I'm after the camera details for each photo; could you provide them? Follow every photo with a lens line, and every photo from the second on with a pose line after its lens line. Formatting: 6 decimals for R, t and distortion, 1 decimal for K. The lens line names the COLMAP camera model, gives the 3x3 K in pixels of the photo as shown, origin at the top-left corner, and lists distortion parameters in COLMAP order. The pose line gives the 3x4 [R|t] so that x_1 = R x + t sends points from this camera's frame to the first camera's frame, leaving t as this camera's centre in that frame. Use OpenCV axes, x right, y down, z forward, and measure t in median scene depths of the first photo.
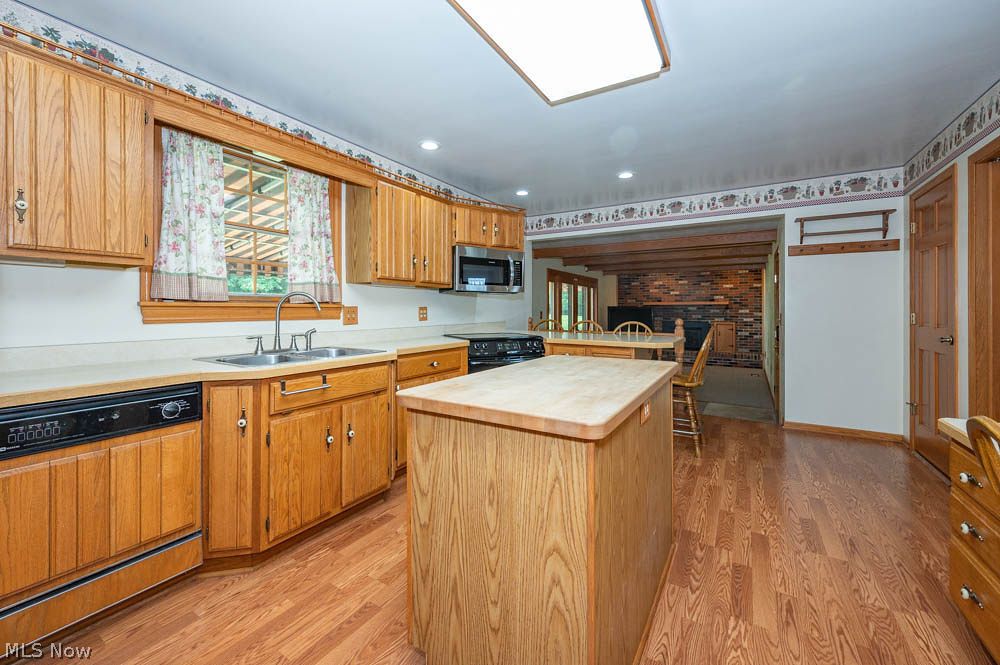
lens RADIAL K [[418.0, 0, 500.0], [0, 418.0, 326.4], [0, 0, 1]] dist [-0.002710, -0.000093]
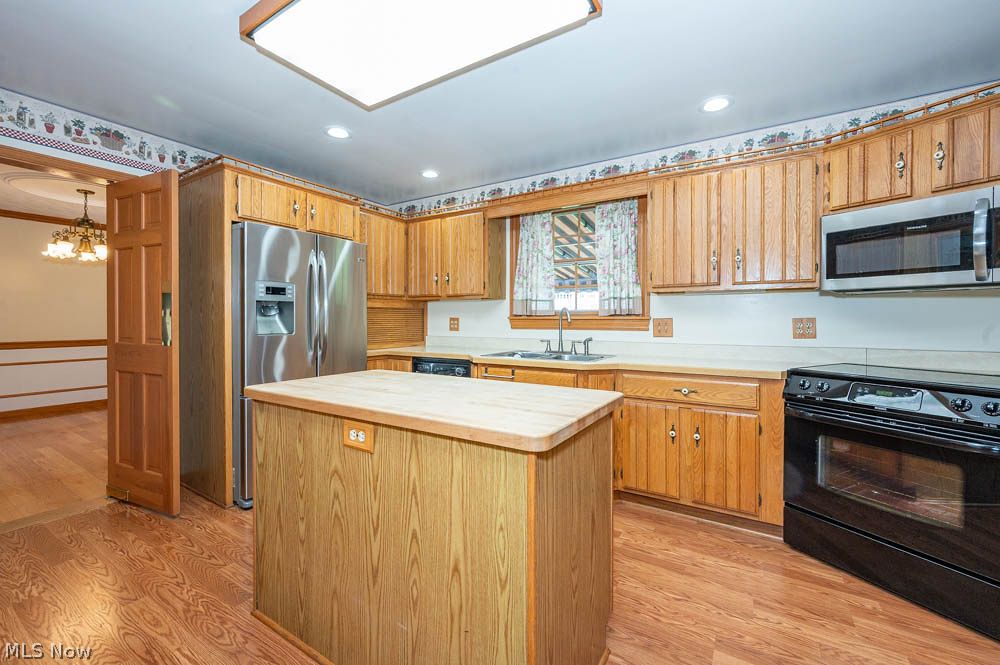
lens RADIAL K [[401.7, 0, 499.3], [0, 401.7, 327.1], [0, 0, 1]] dist [-0.001142, -0.000028]
pose [[-0.013053, 0.012413, -0.999838, 0.744001], [-0.042805, 0.998999, 0.012961, -0.029594], [0.998998, 0.042967, -0.012508, 0.817204]]
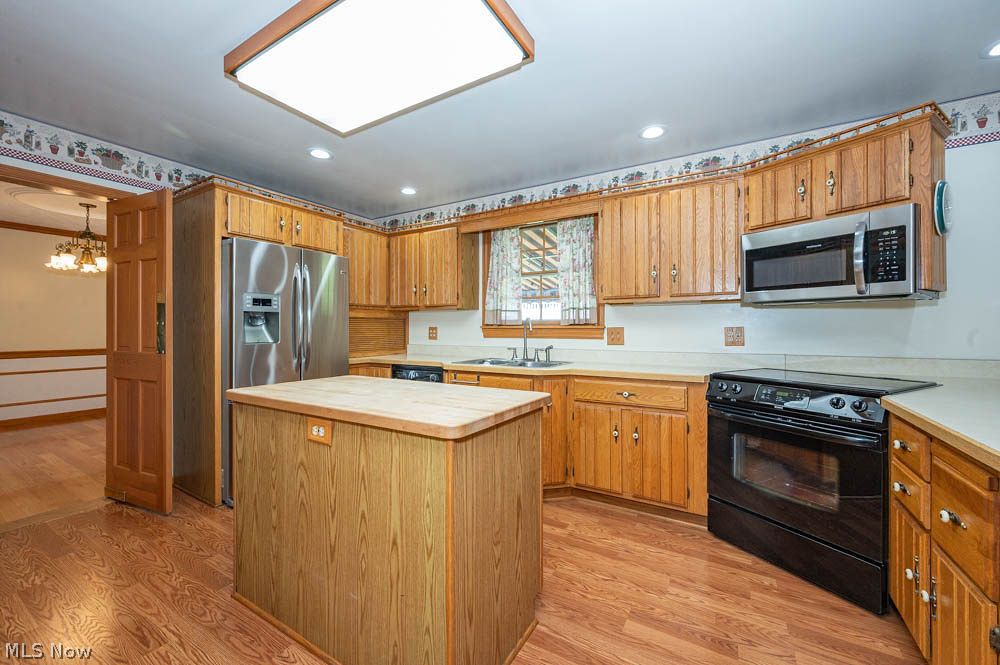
lens RADIAL K [[413.5, 0, 500.0], [0, 413.5, 332.5], [0, 0, 1]] dist [-0.000831, -0.000008]
pose [[-0.029136, 0.003411, -0.999570, 0.866170], [-0.041305, 0.999136, 0.004613, -0.035439], [0.998722, 0.041421, -0.028970, 0.951845]]
